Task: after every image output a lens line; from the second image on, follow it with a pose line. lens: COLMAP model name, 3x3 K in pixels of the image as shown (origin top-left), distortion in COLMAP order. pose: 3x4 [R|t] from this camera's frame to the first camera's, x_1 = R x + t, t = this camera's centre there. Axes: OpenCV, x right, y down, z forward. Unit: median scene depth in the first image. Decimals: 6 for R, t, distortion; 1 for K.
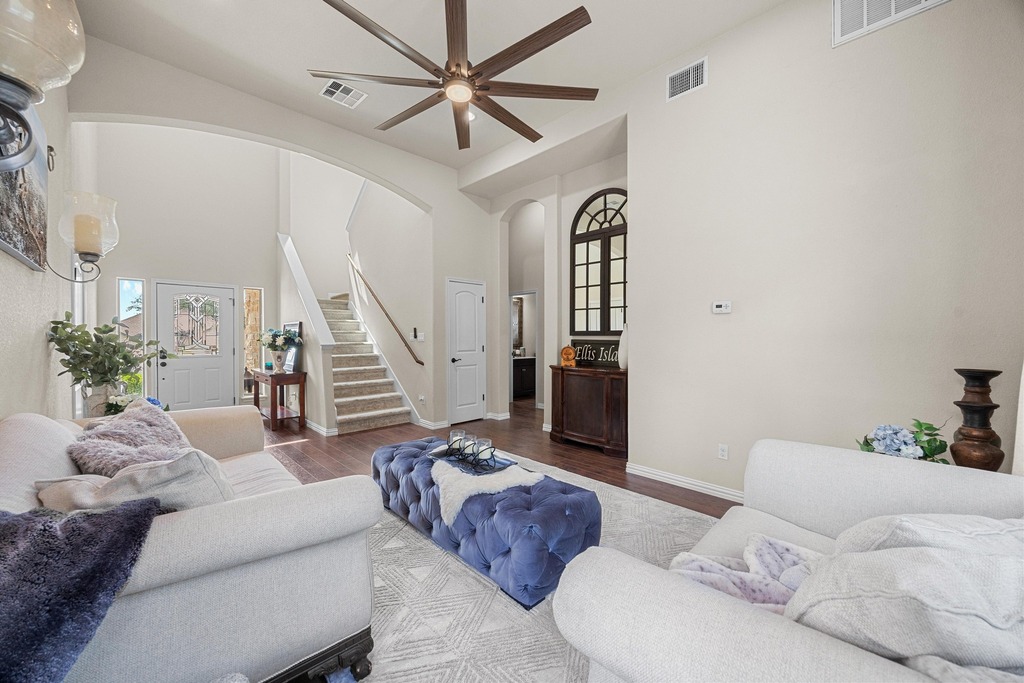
lens RADIAL K [[383.0, 0, 513.0], [0, 383.0, 339.3], [0, 0, 1]] dist [-0.005324, -0.000141]
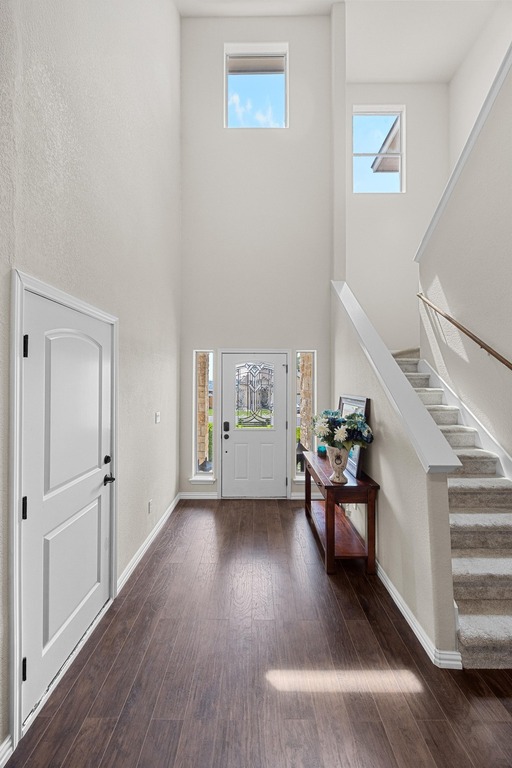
lens RADIAL K [[287.2, 0, 256.0], [0, 287.2, 384.0], [0, 0, 1]] dist [-0.005324, -0.000141]
pose [[0.710279, 0.002778, -0.703915, -0.355676], [-0.008797, 0.999949, -0.004930, -0.064969], [0.703865, 0.009694, 0.710268, 0.539042]]
